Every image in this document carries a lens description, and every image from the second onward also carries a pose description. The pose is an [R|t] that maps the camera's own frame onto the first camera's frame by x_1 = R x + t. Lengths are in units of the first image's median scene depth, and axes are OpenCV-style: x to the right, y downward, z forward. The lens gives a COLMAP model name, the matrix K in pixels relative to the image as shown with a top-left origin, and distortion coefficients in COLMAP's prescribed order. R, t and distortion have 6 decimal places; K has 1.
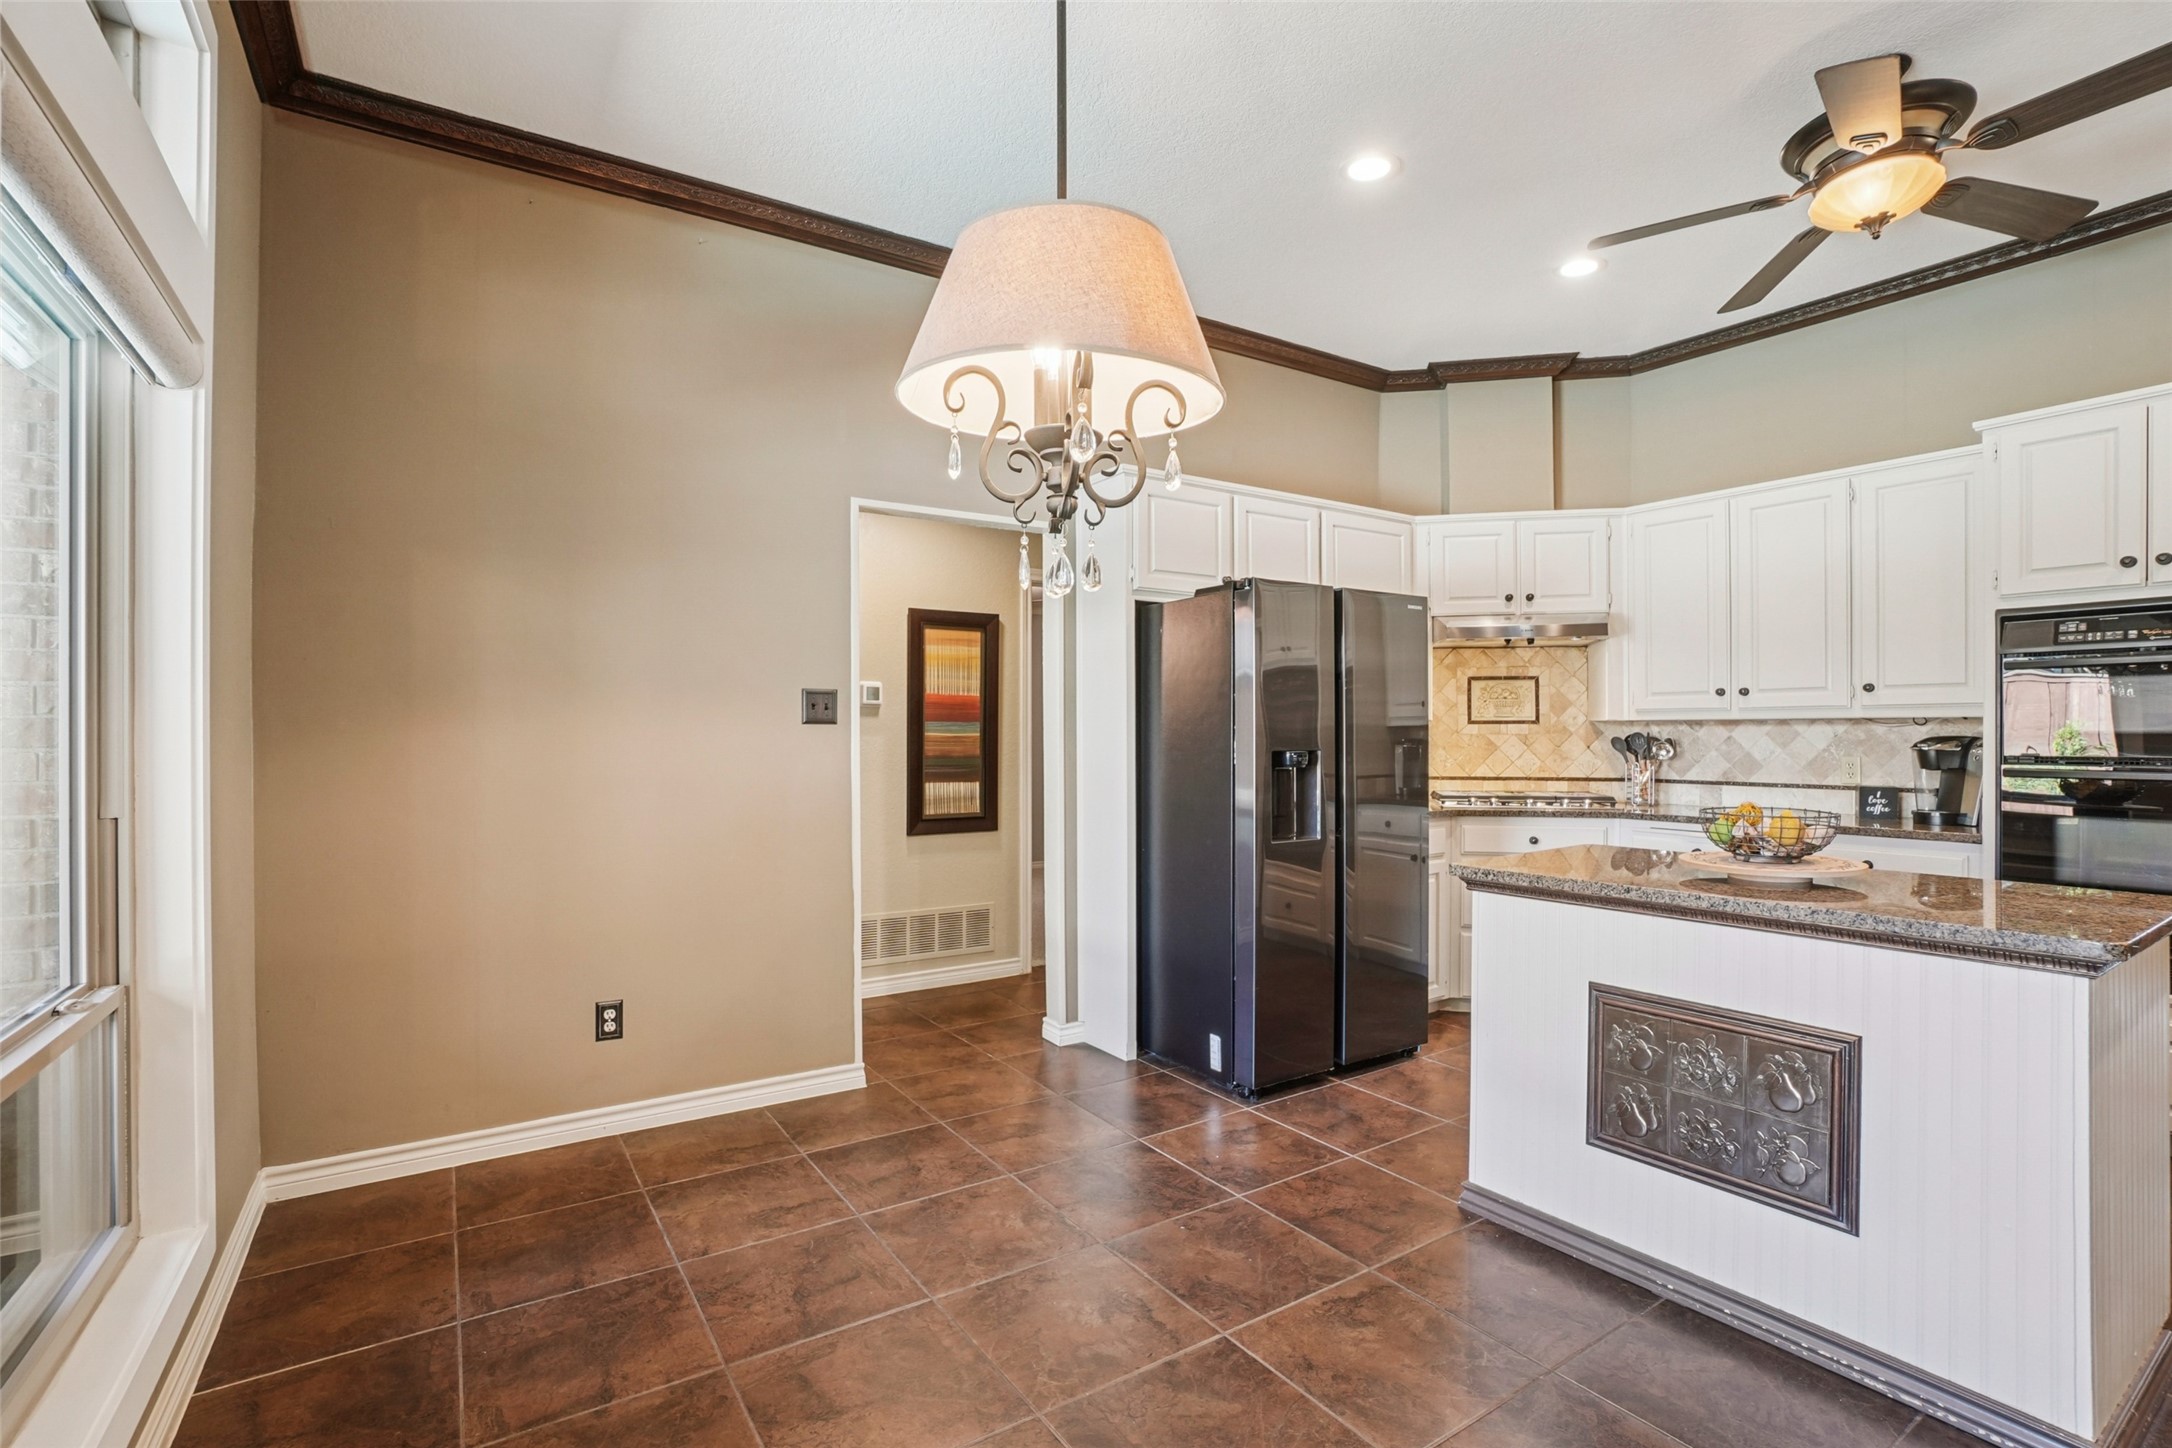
lens RADIAL K [[992.7, 0, 1077.2], [0, 992.7, 734.0], [0, 0, 1]] dist [-0.062138, 0.024084]
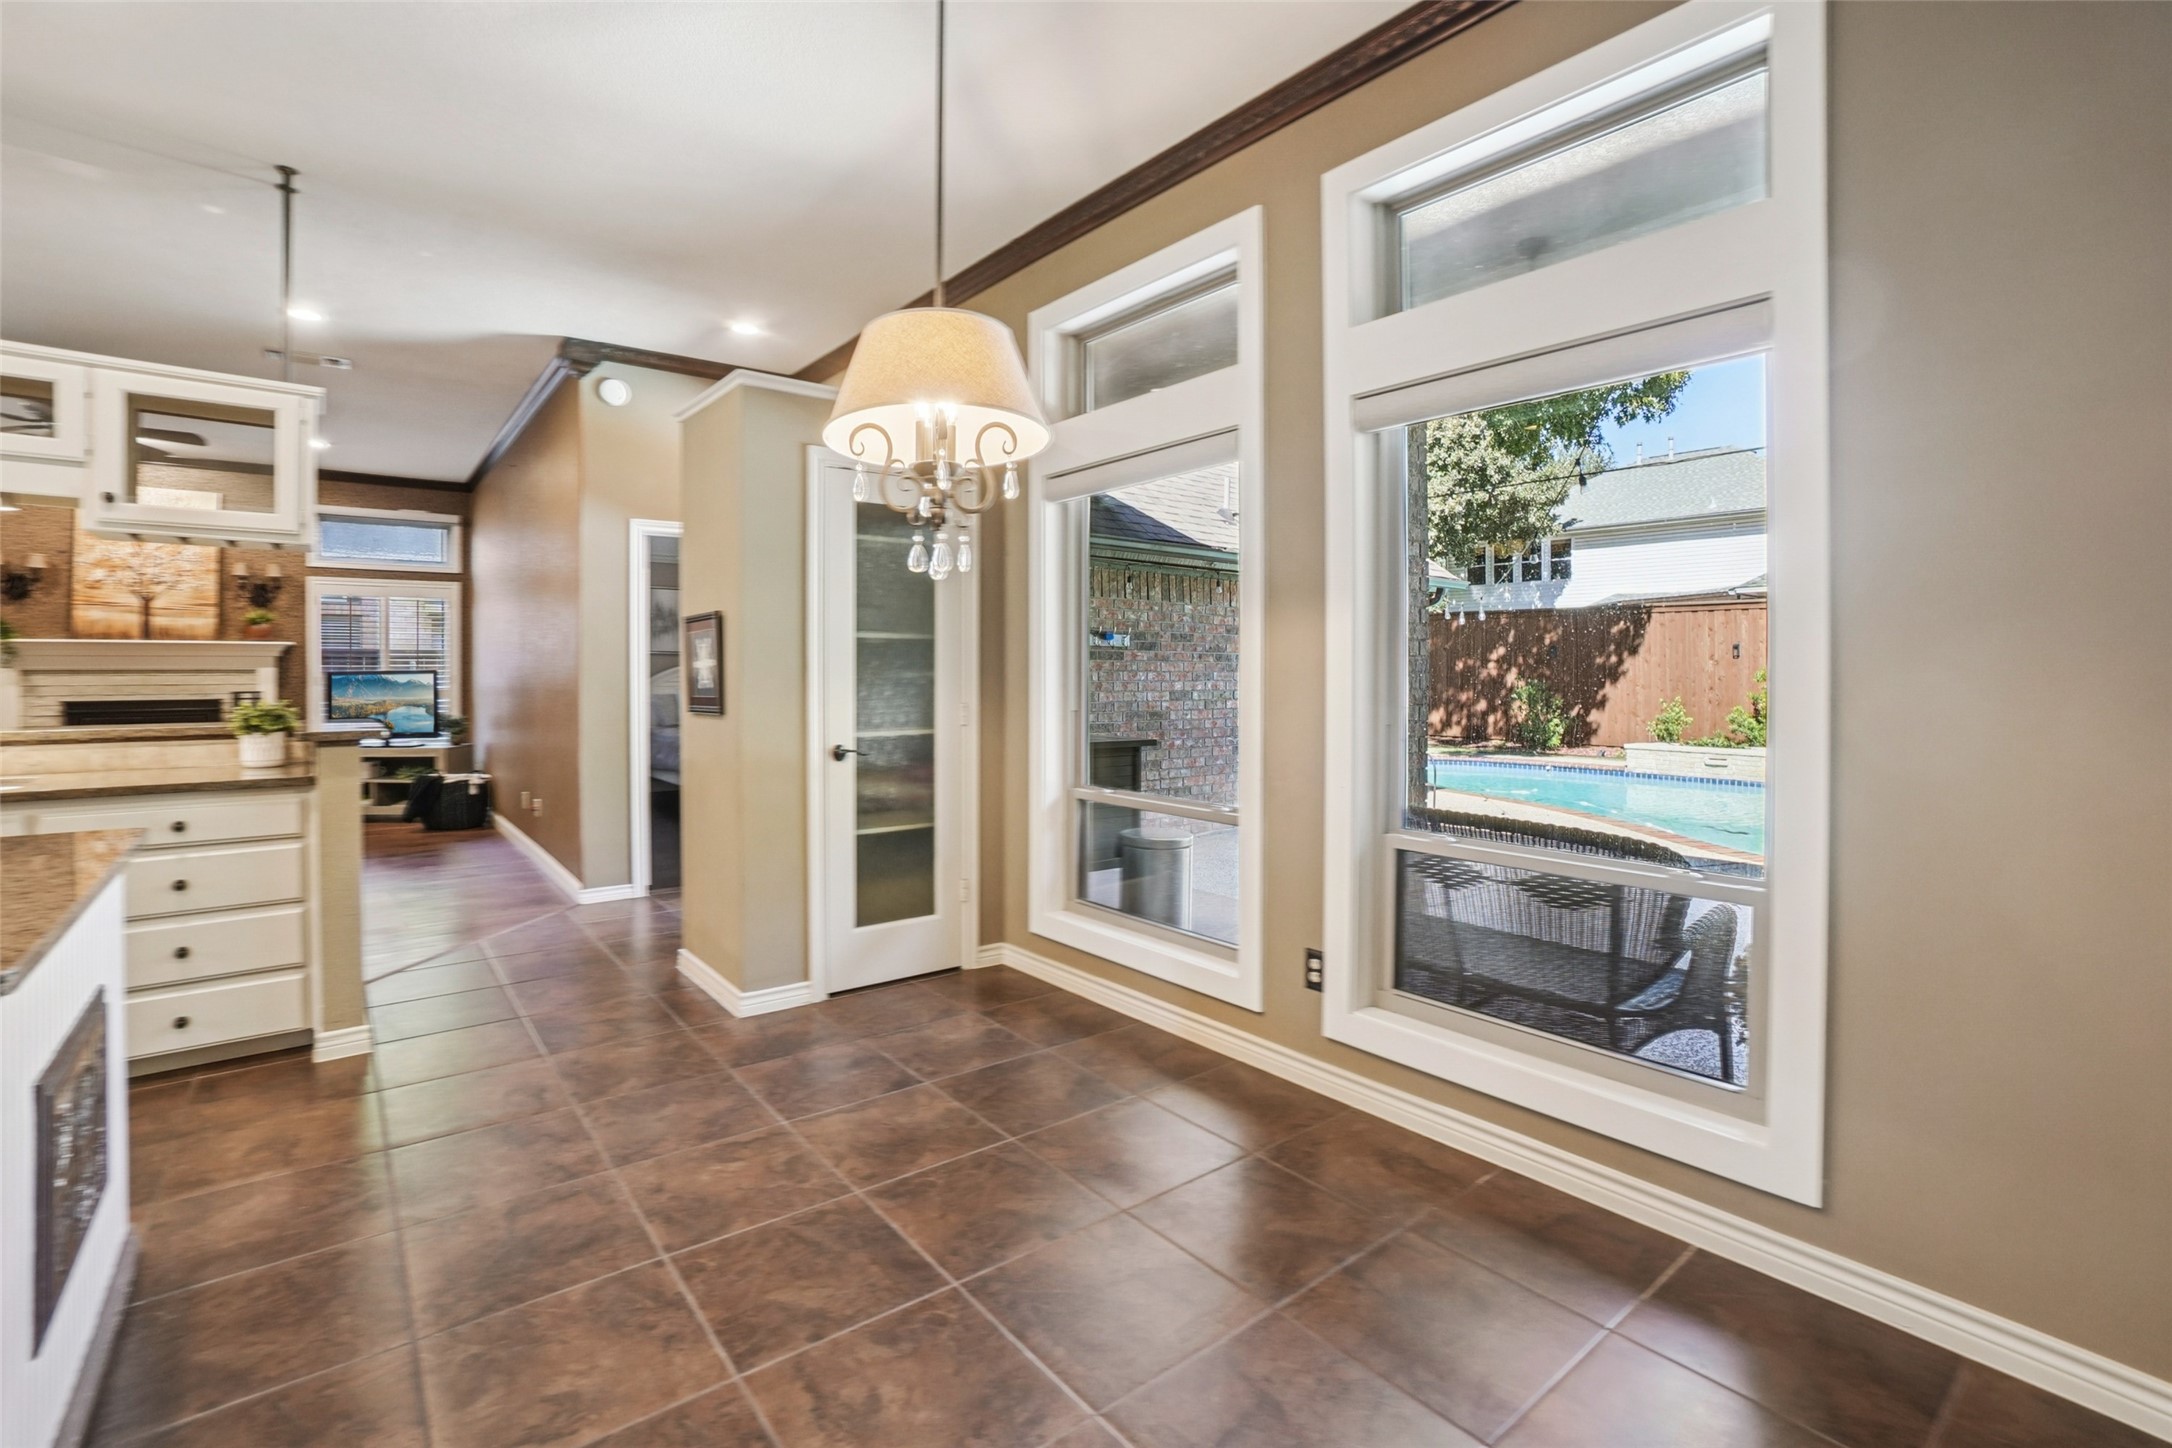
lens RADIAL K [[968.1, 0, 1077.0], [0, 968.1, 687.2], [0, 0, 1]] dist [-0.068787, 0.023127]
pose [[-0.995162, 0.000976, -0.098246, -0.032622], [-0.000615, 0.999869, 0.016169, 0.000470], [0.098249, 0.016152, -0.995031, 0.933620]]
